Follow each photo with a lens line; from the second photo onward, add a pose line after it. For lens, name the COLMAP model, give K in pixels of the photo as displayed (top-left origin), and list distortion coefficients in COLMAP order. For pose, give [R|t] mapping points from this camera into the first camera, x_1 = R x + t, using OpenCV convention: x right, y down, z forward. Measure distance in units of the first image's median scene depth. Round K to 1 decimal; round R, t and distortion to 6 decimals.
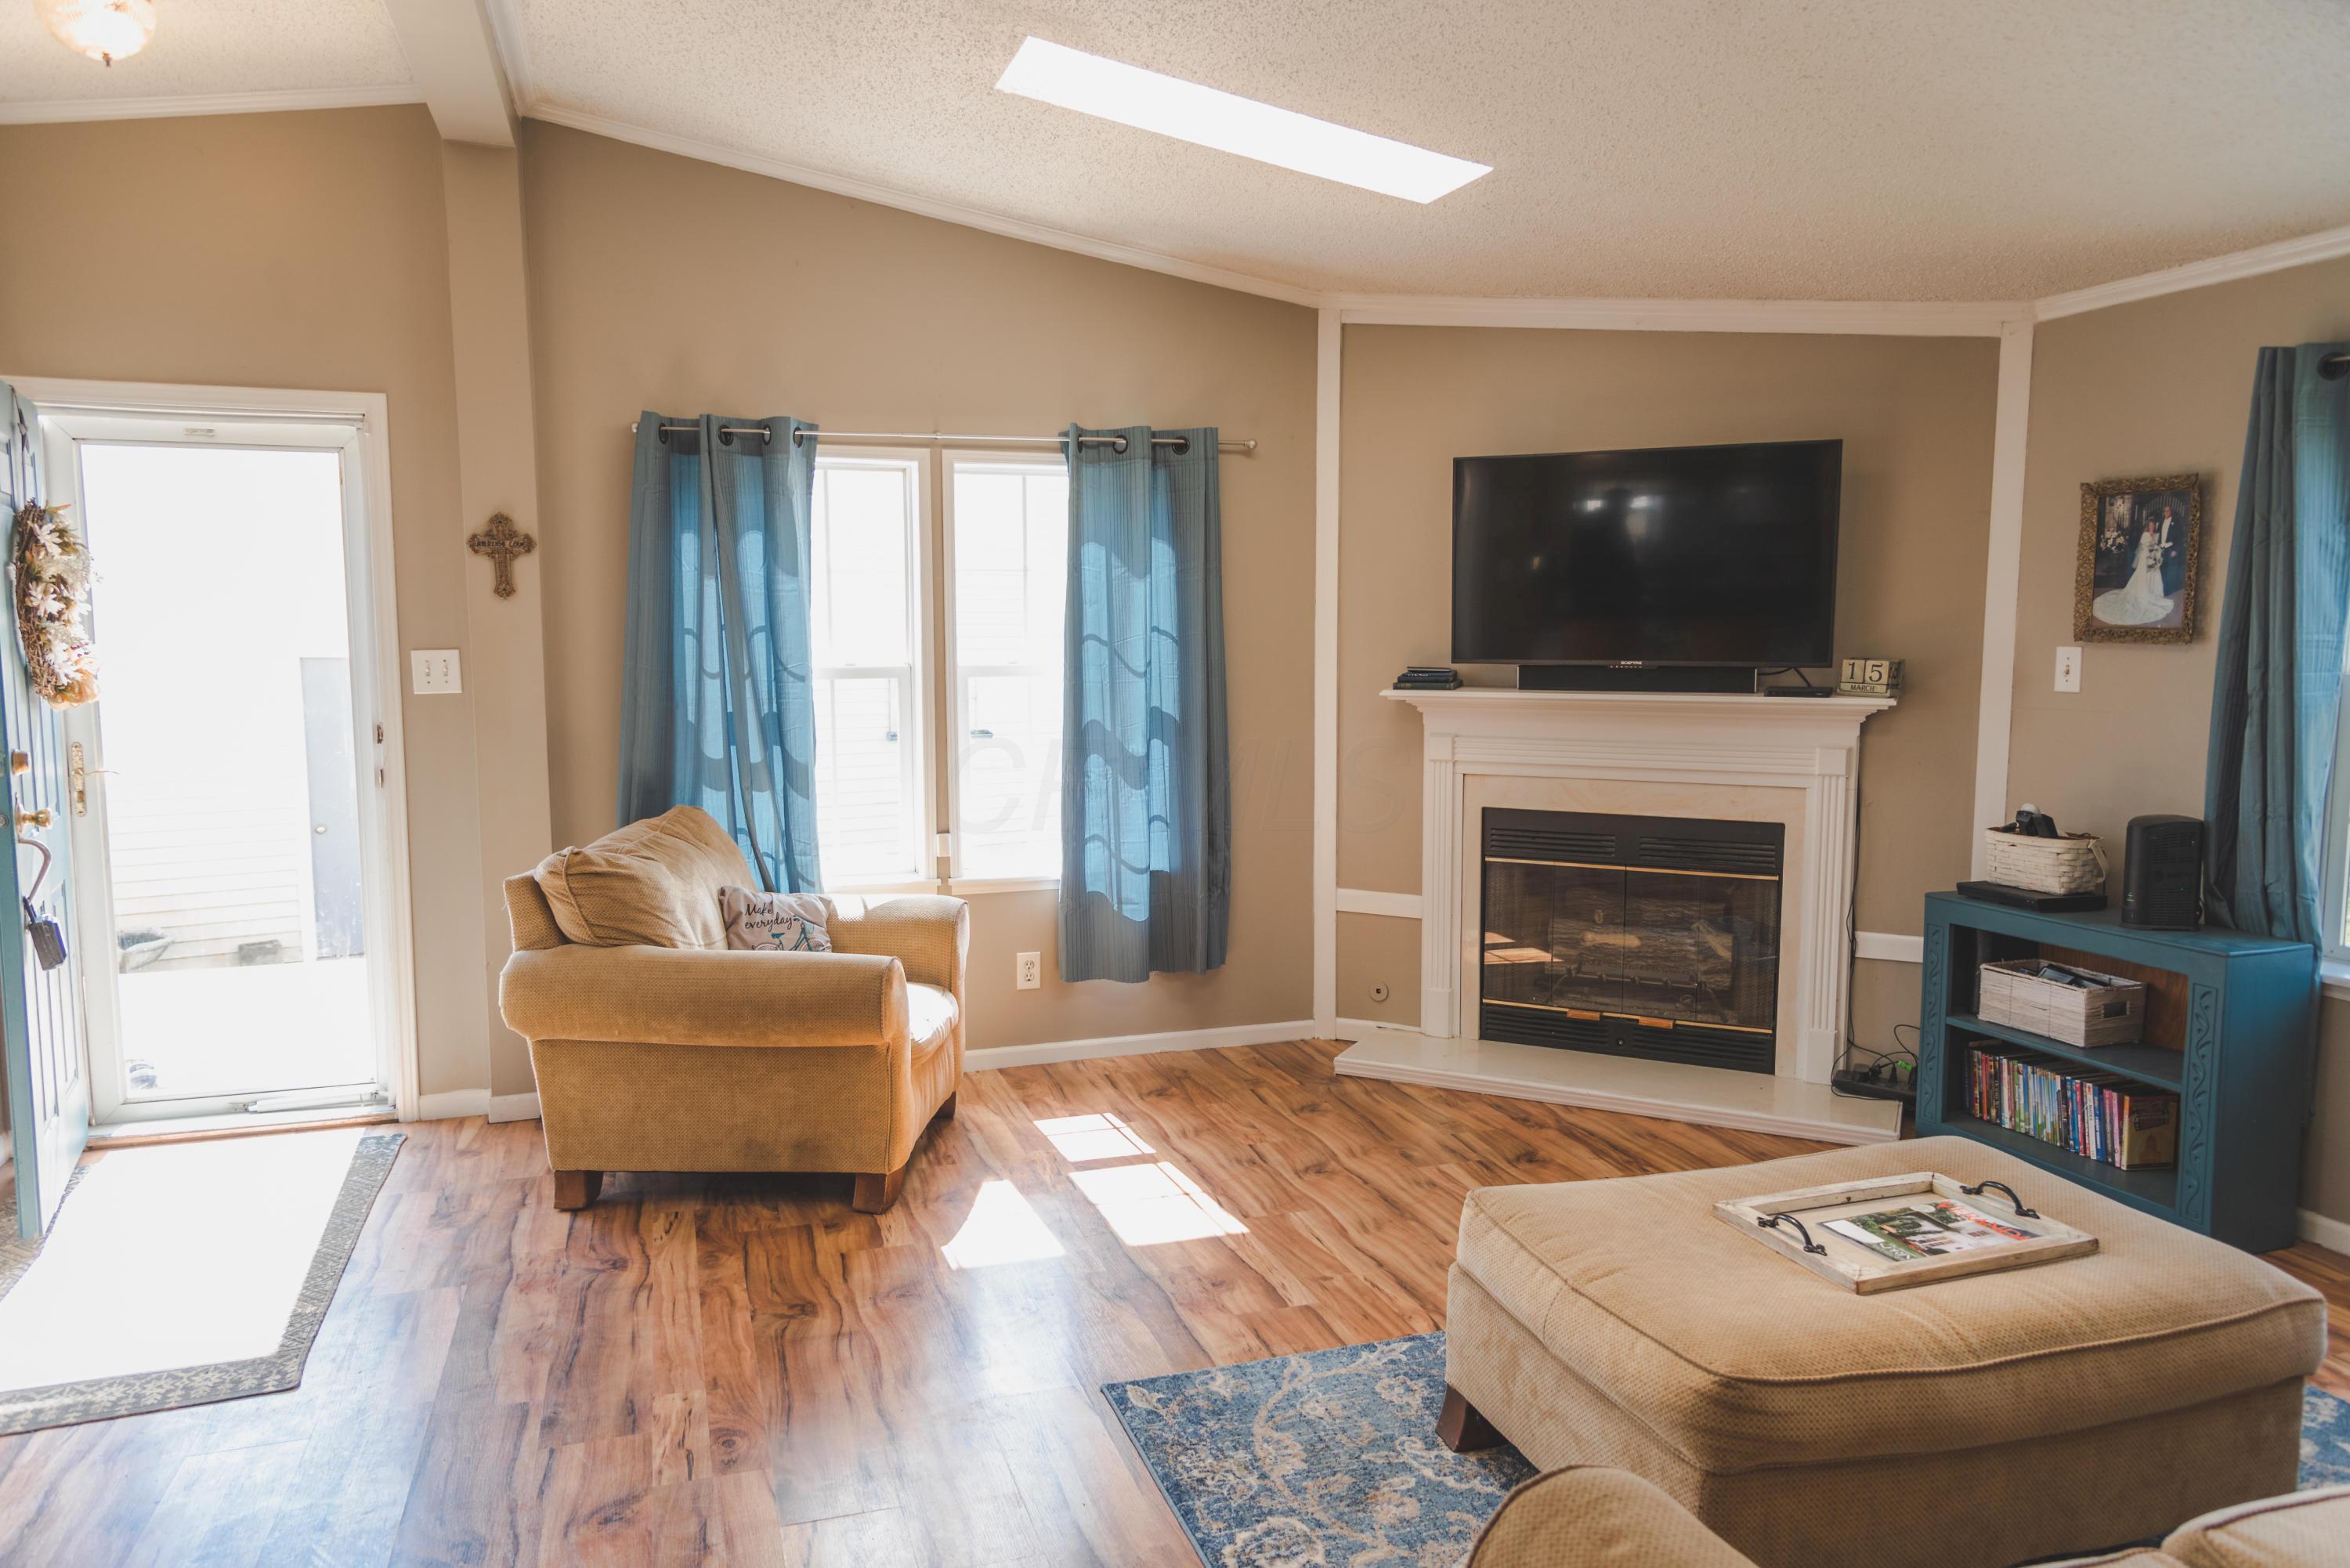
lens RADIAL K [[1575.9, 0, 1175.0], [0, 1575.9, 784.0], [0, 0, 1]] dist [0.026397, -0.022527]
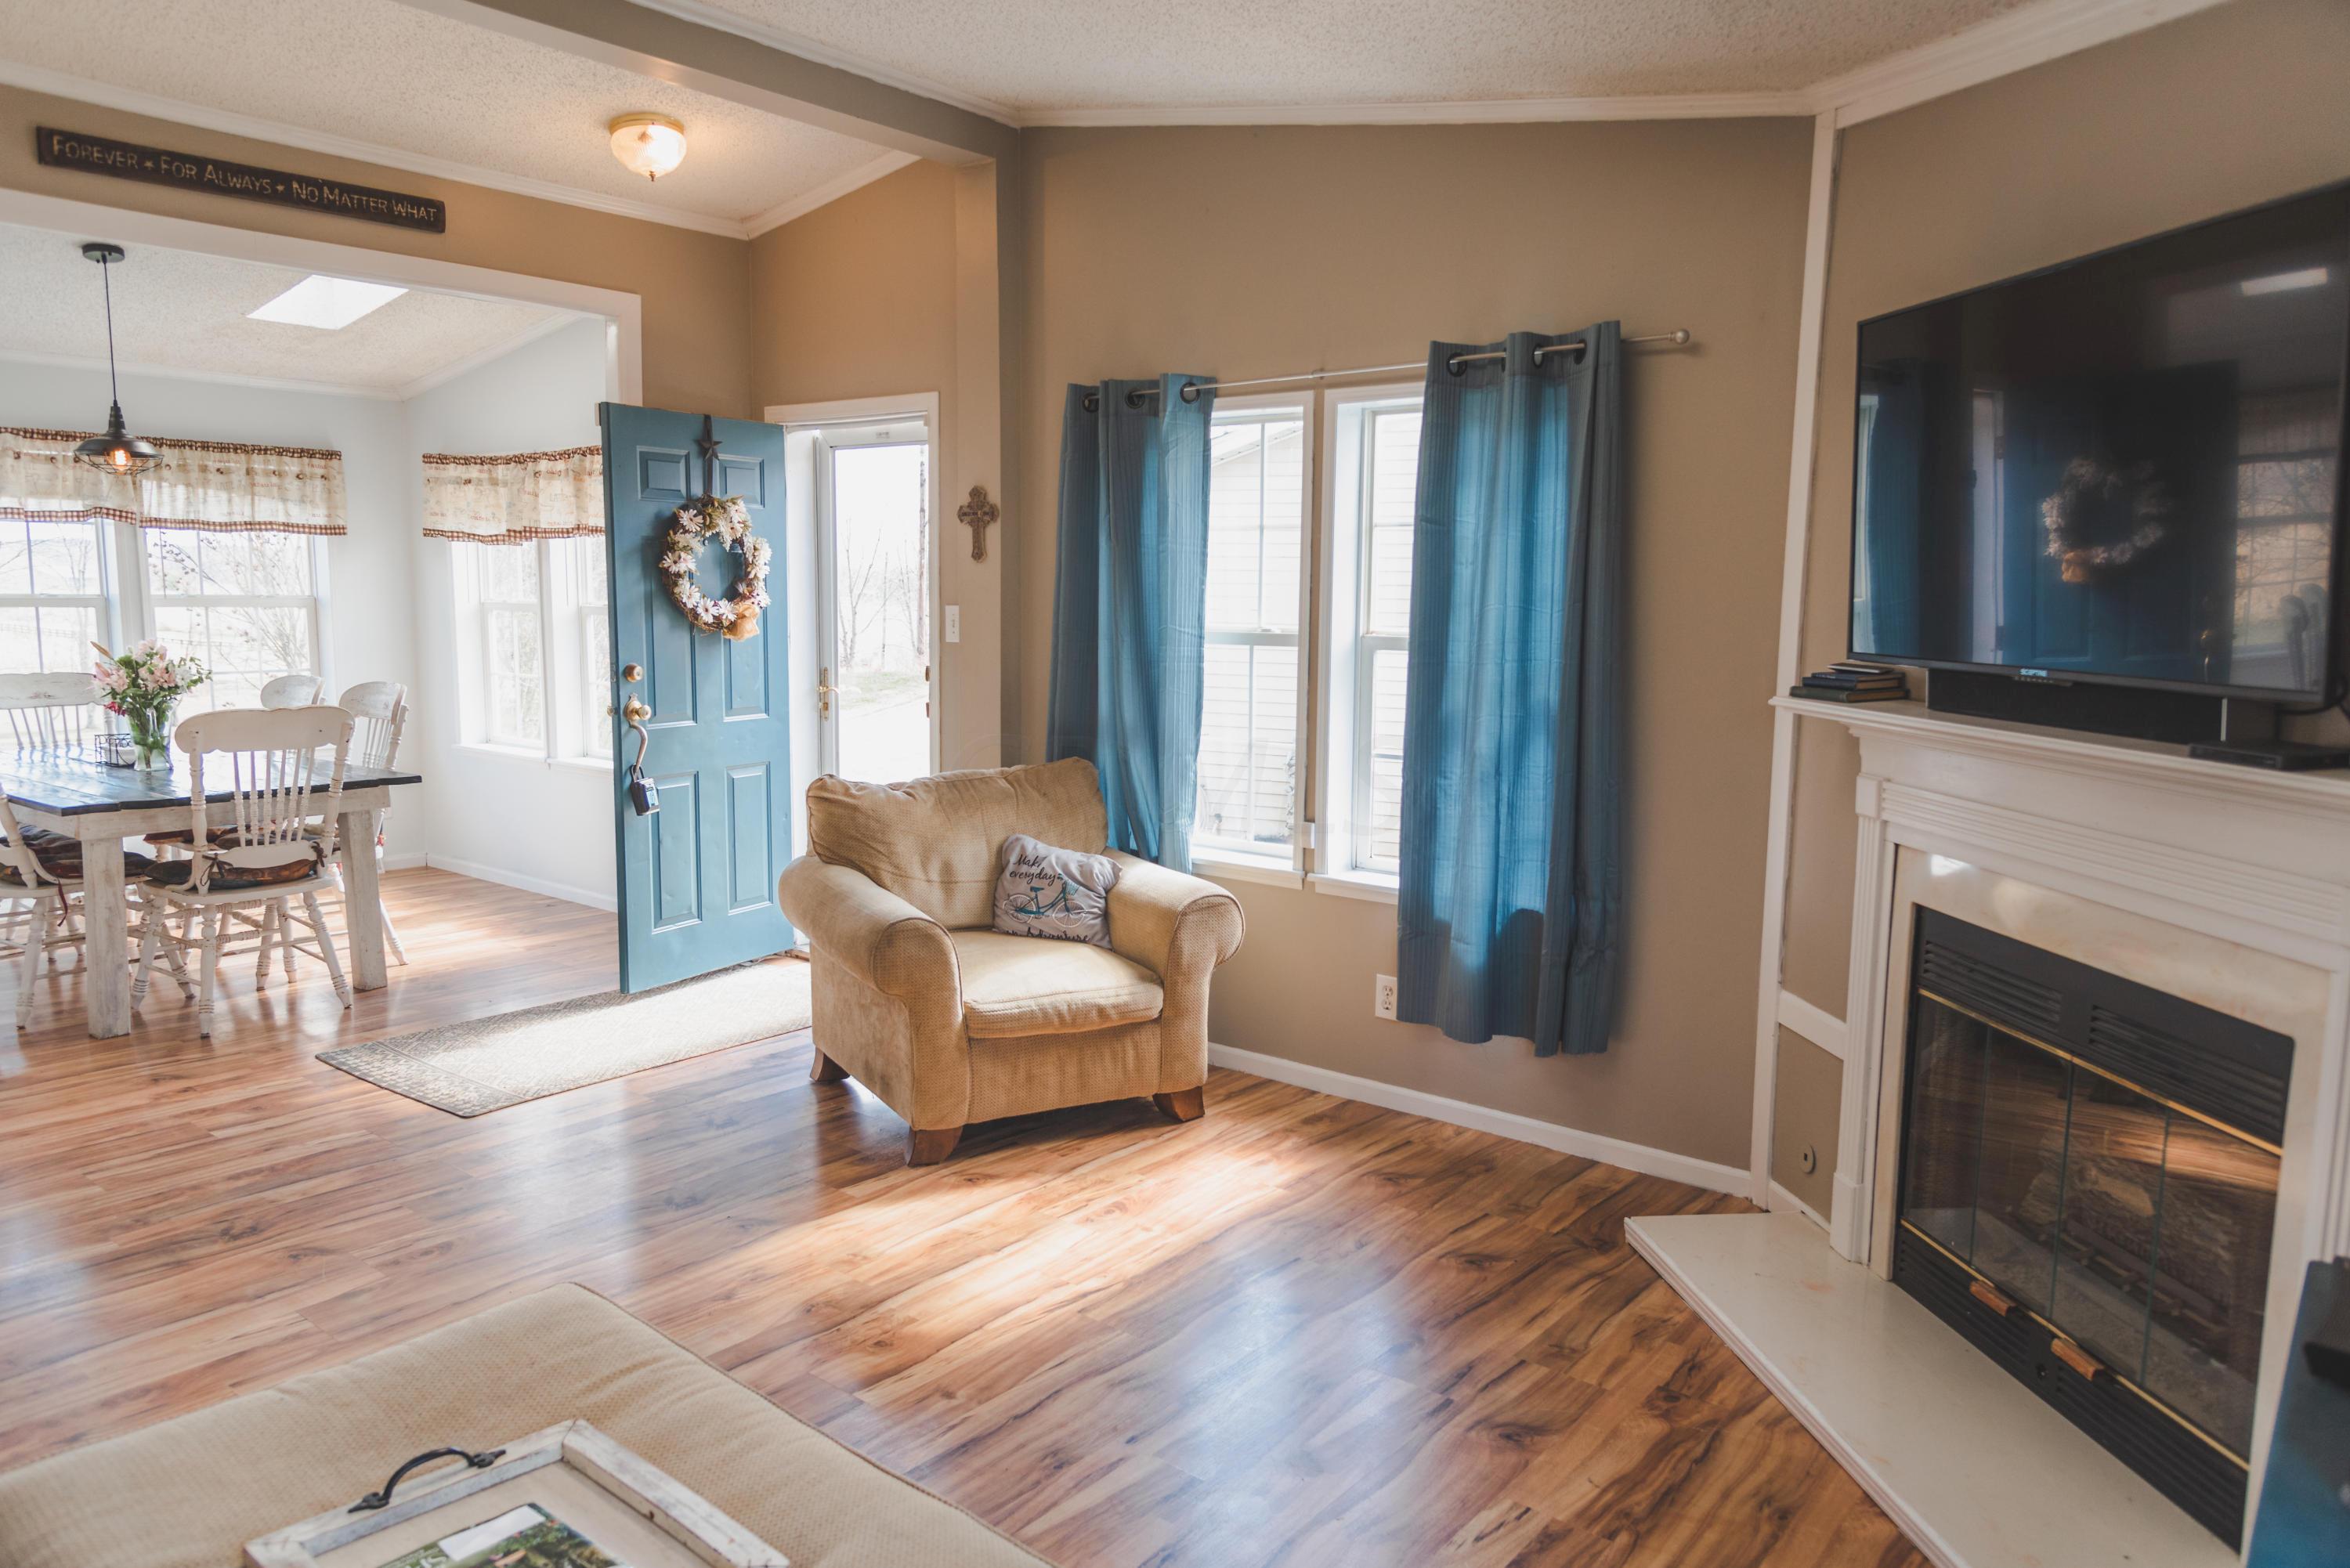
lens RADIAL K [[1575.9, 0, 1175.0], [0, 1575.9, 784.0], [0, 0, 1]] dist [0.026397, -0.022527]
pose [[0.535321, 0.114604, -0.836838, 0.595451], [-0.097544, 0.992512, 0.073525, -0.051719], [0.838998, 0.042269, 0.542491, 0.477819]]
